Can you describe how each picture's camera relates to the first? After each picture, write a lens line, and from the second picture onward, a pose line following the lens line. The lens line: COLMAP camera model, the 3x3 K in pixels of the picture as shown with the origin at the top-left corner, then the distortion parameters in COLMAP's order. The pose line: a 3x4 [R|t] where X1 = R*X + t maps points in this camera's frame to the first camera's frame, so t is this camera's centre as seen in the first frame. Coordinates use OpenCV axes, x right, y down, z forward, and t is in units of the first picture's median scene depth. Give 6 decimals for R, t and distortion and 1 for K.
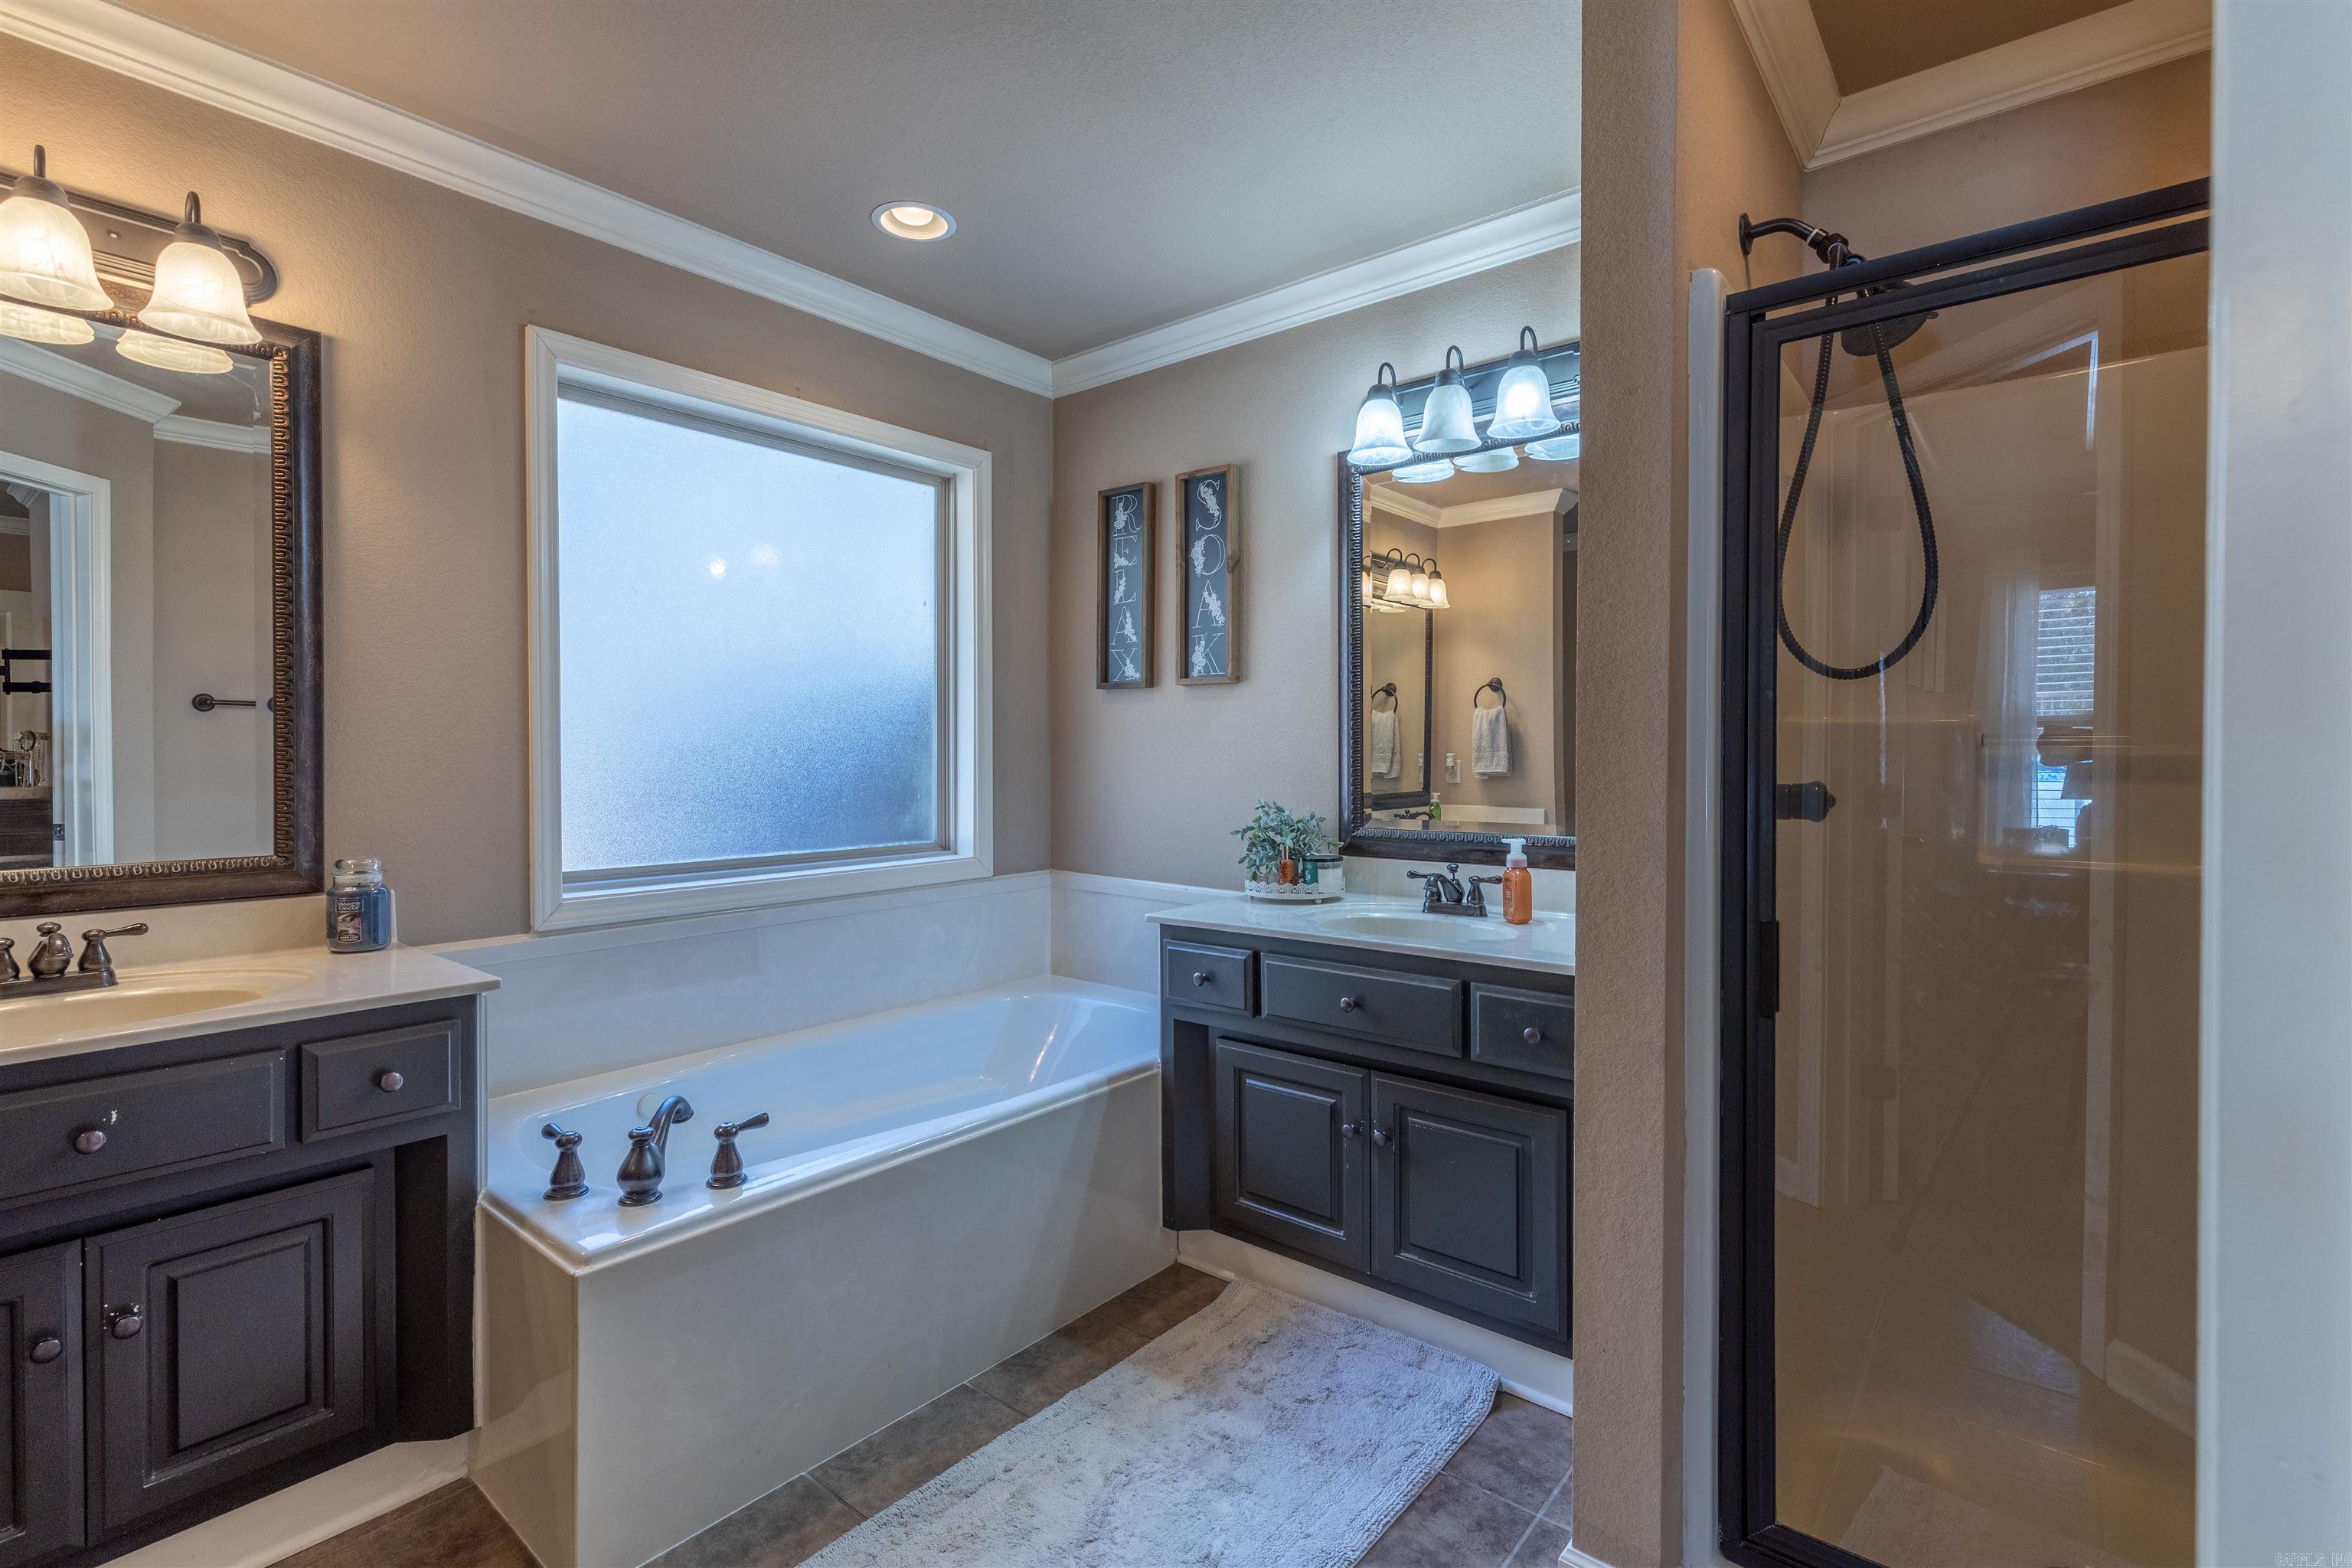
lens RADIAL K [[1077.6, 0, 1168.9], [0, 1077.6, 759.8], [0, 0, 1]] dist [0.008932, -0.000304]
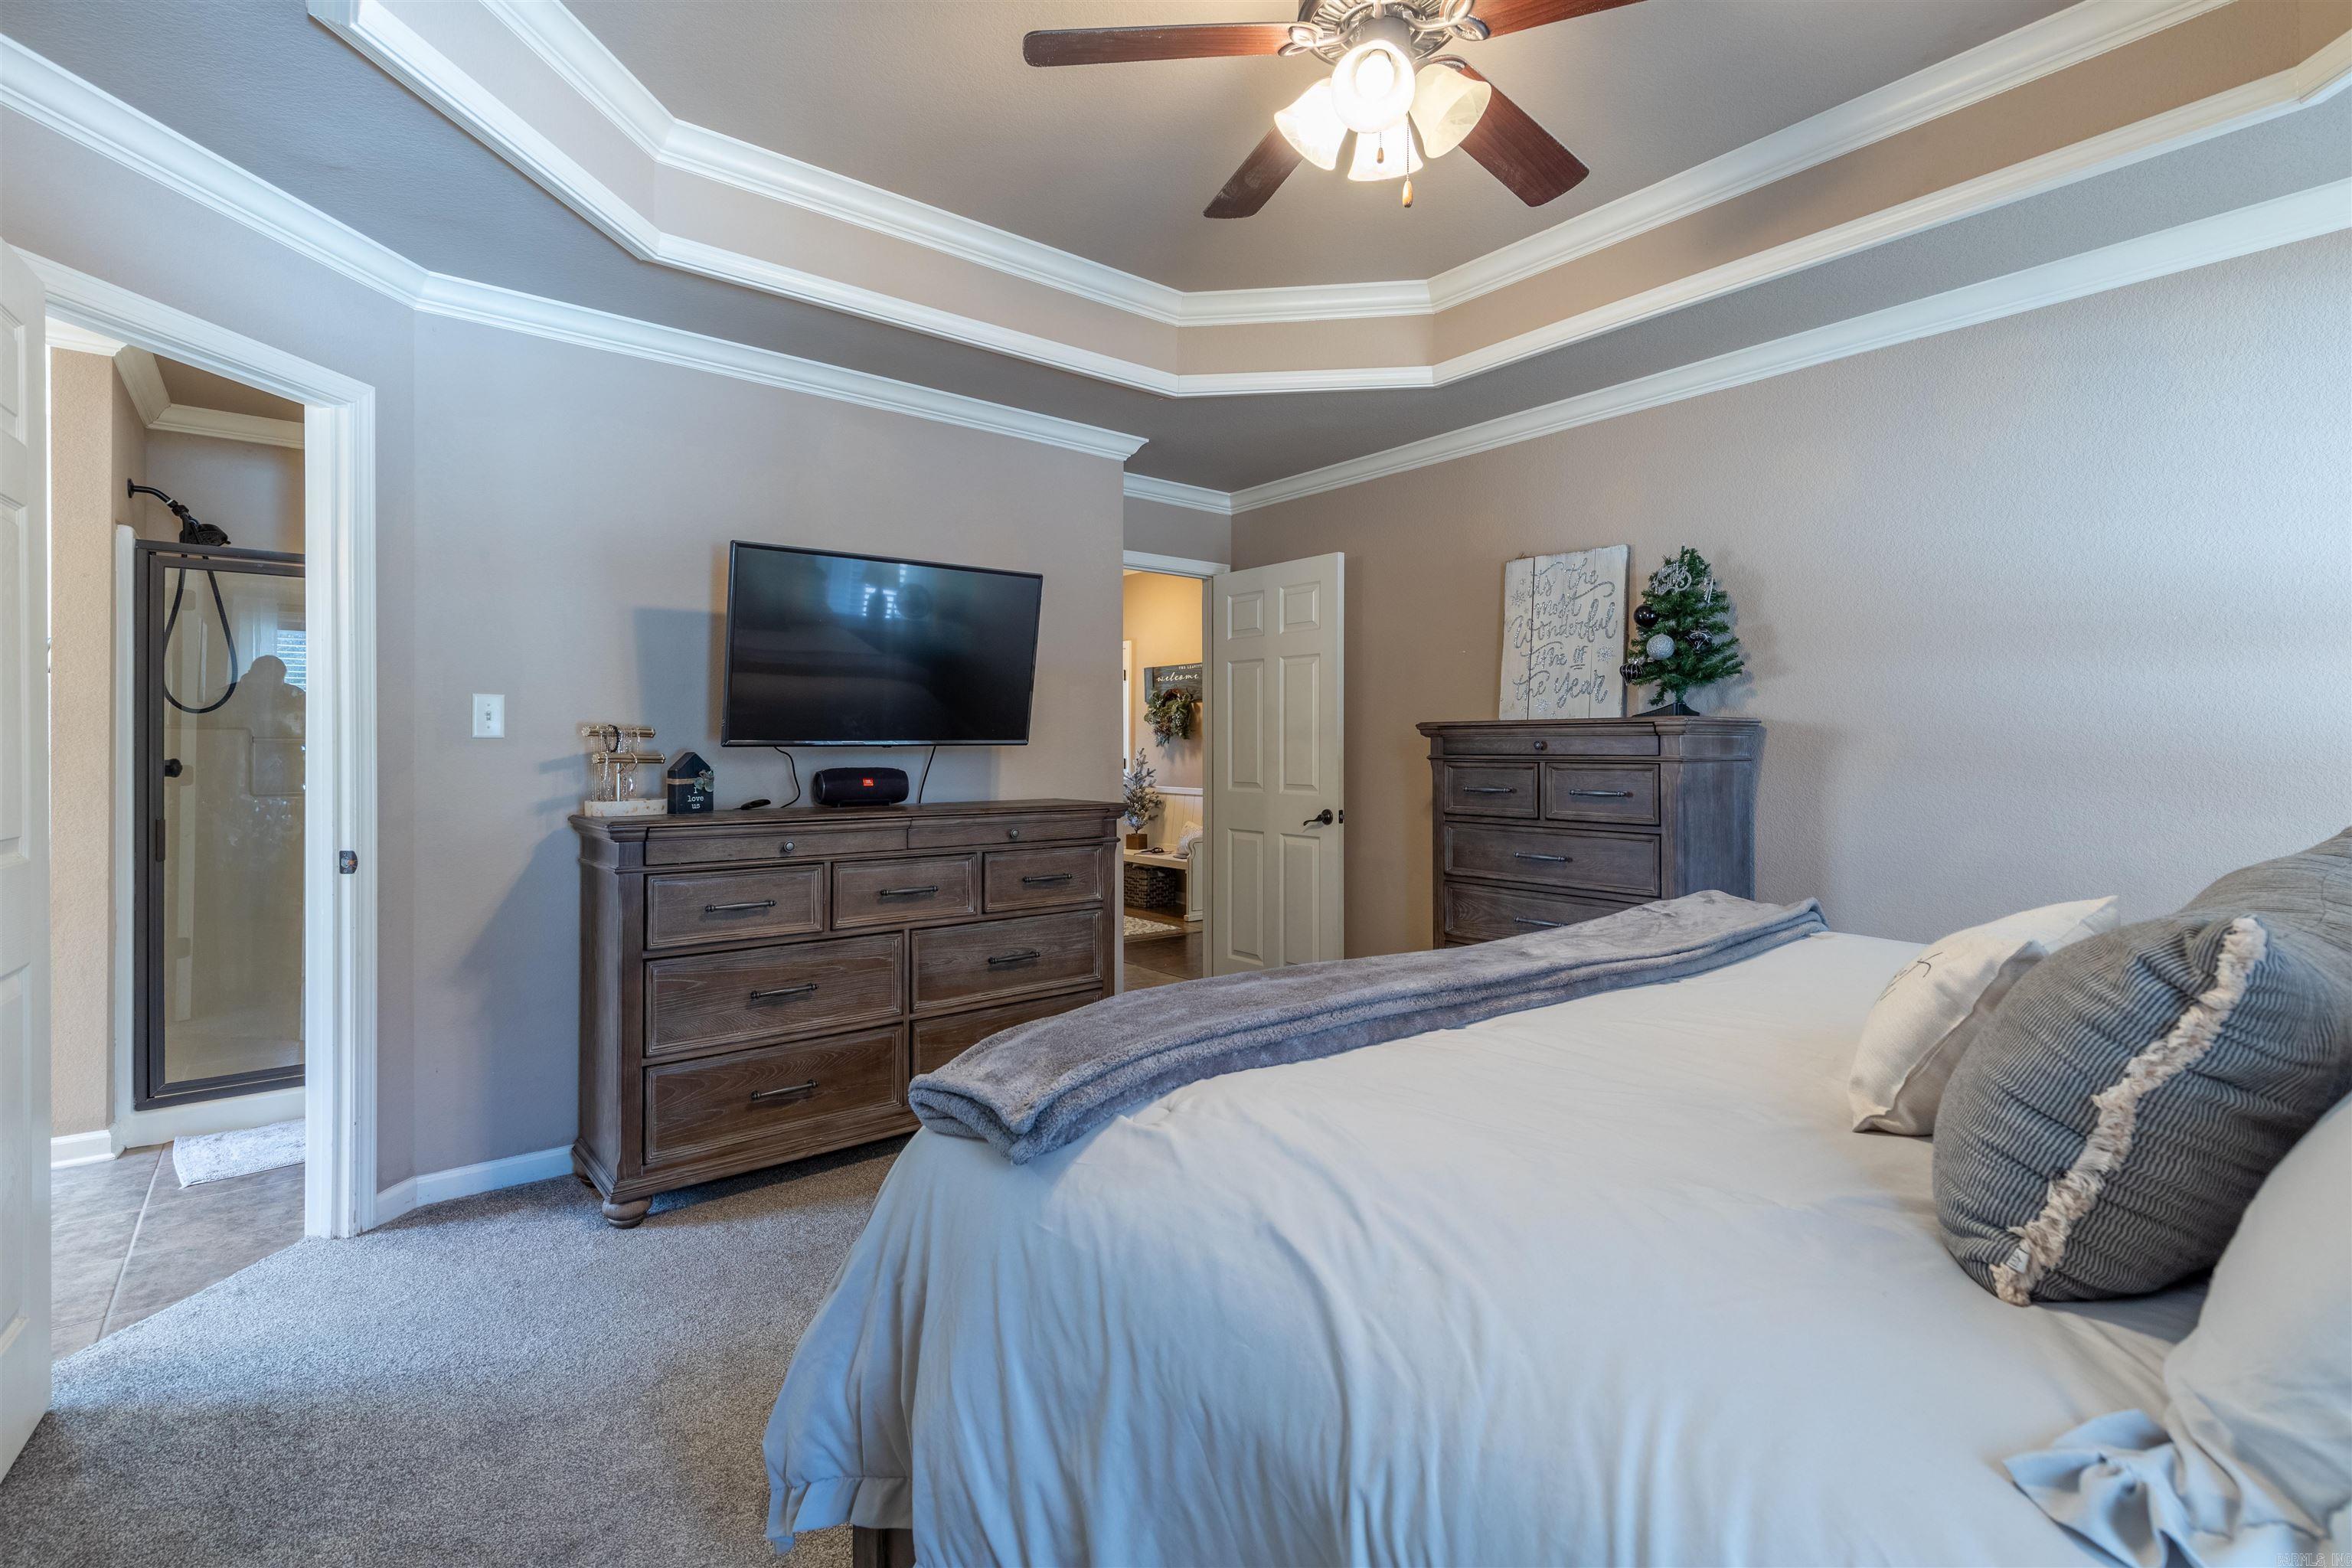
lens RADIAL K [[1061.9, 0, 1162.3], [0, 1061.9, 763.7], [0, 0, 1]] dist [0.007223, -0.000245]
pose [[0.189426, -0.015479, 0.981773, -0.593495], [0.011053, 0.999846, 0.013632, 0.011475], [-0.981833, 0.008270, 0.189567, -0.712589]]
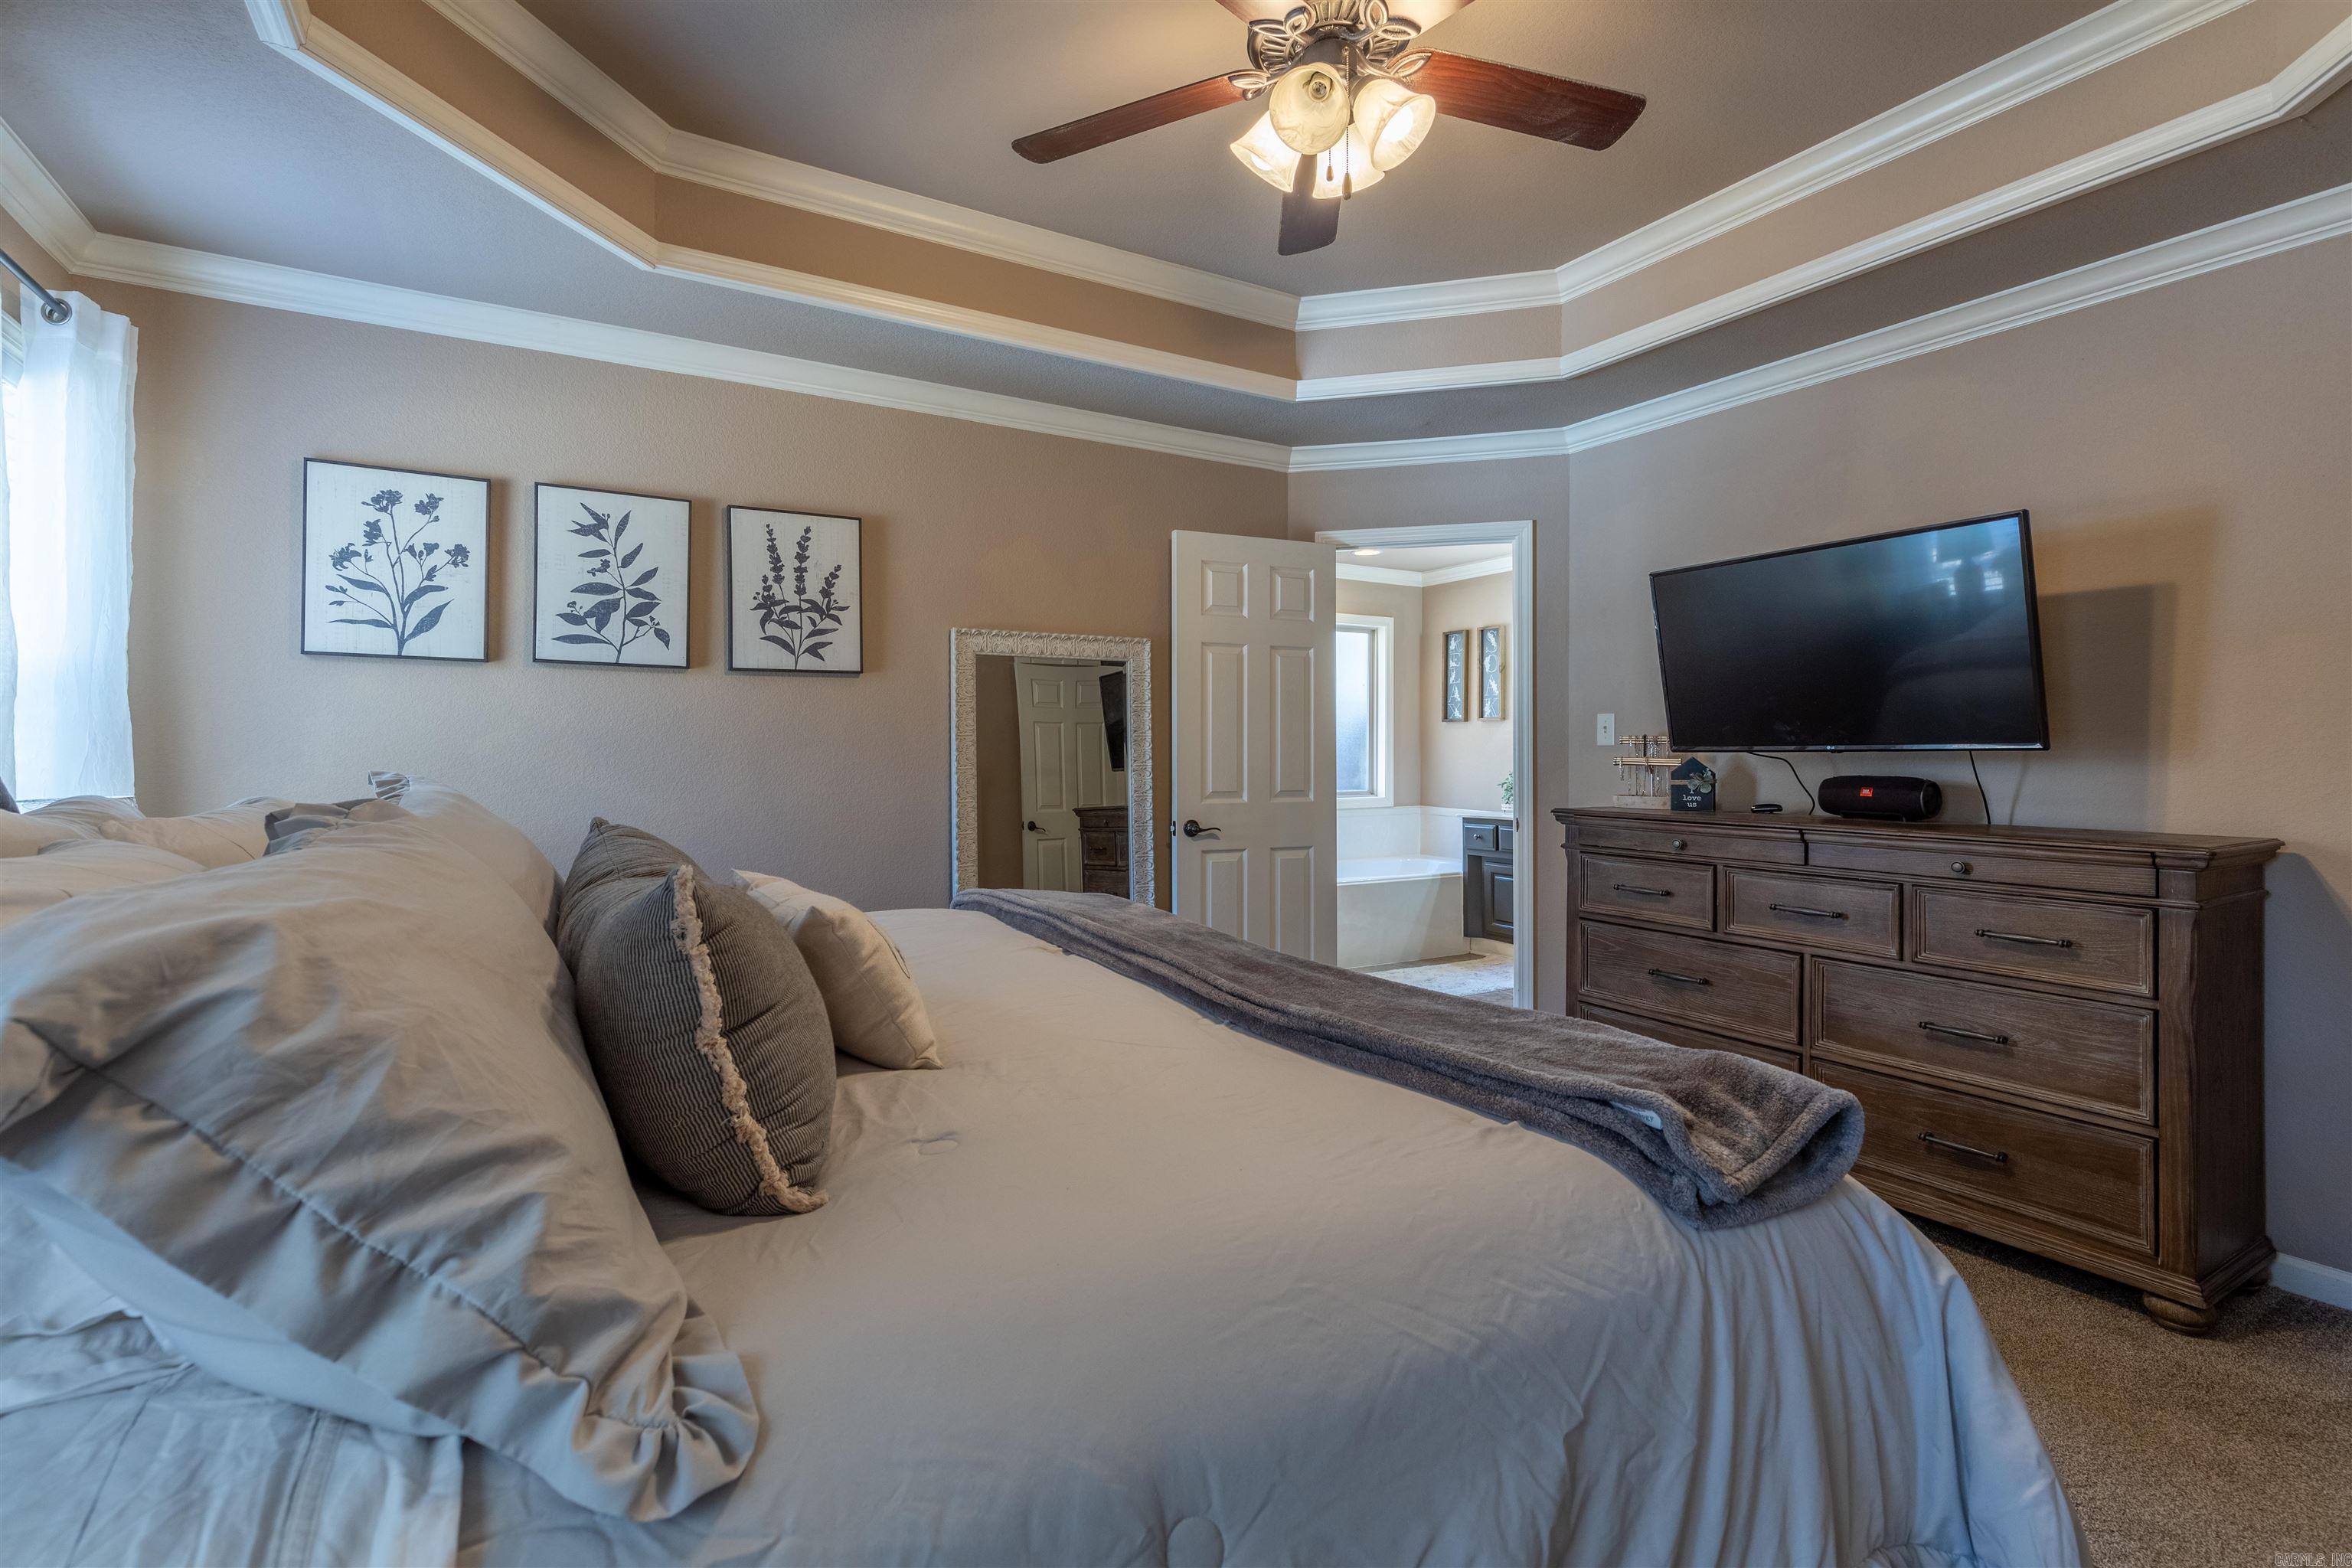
lens RADIAL K [[1098.9, 0, 1170.6], [0, 1098.9, 772.6], [0, 0, 1]] dist [0.004632, -0.000280]
pose [[0.943263, 0.004083, -0.332022, 0.165635], [-0.000497, 0.999941, 0.010886, 0.013512], [0.332047, -0.010103, 0.943209, -1.377005]]
